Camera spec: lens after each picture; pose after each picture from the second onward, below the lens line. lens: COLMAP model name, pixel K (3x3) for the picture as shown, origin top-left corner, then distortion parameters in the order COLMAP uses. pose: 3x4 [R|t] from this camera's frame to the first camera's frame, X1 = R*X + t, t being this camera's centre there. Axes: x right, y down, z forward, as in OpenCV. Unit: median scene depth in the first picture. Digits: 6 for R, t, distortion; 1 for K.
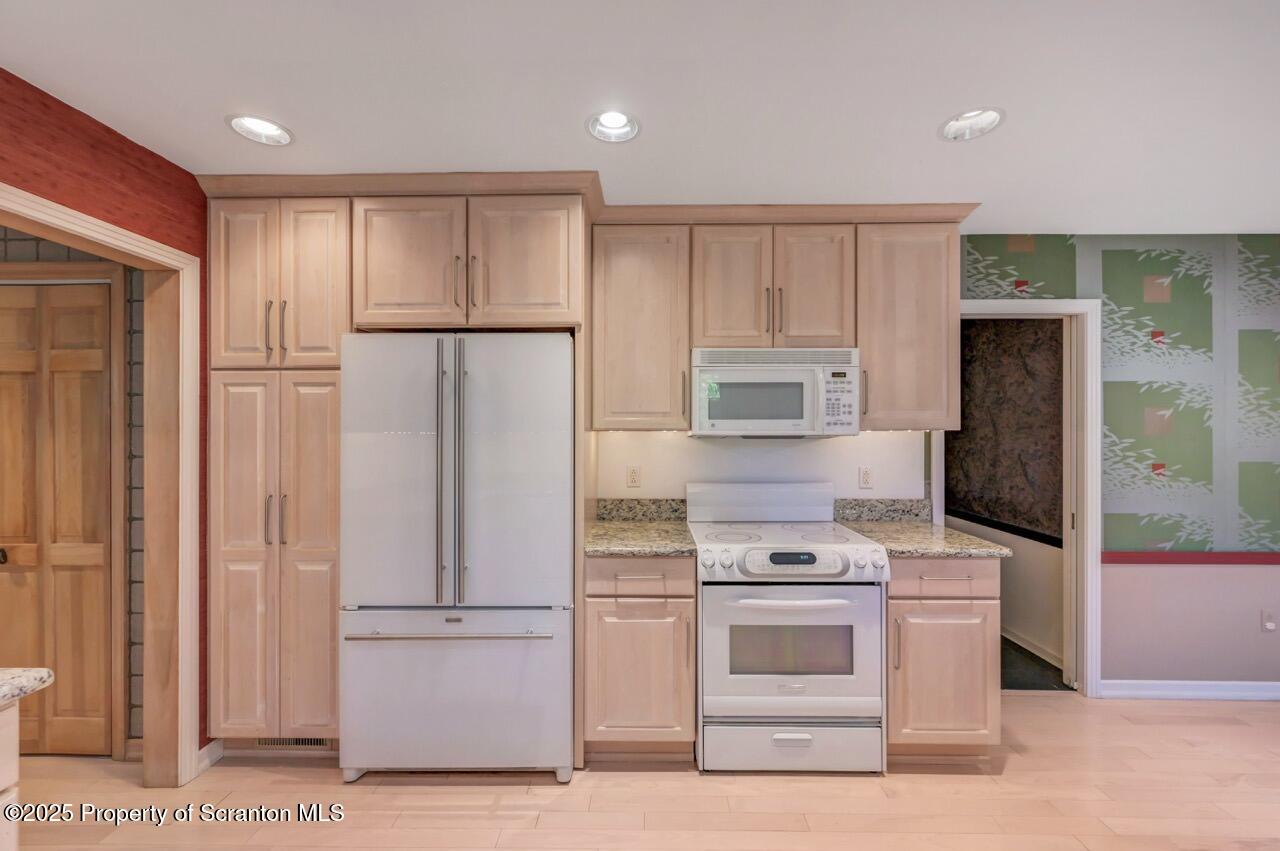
lens RADIAL K [[509.6, 0, 642.4], [0, 509.6, 428.7], [0, 0, 1]] dist [0.000410, -0.000087]
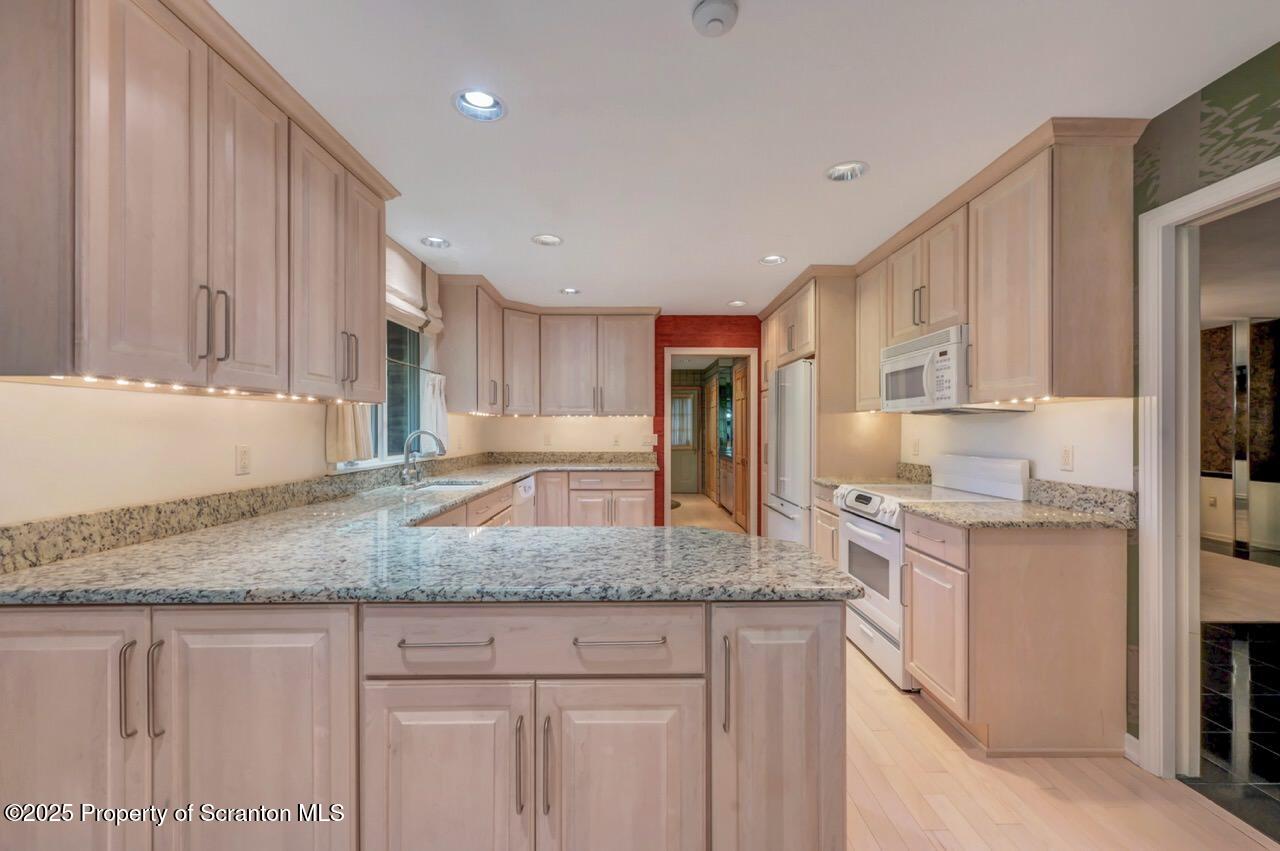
lens RADIAL K [[509.6, 0, 642.4], [0, 509.6, 428.7], [0, 0, 1]] dist [0.000410, -0.000087]
pose [[0.032081, 0.000636, -0.999485, 1.461111], [0.002032, 0.999998, 0.000702, 0.053780], [0.999483, -0.002053, 0.032079, 0.317327]]
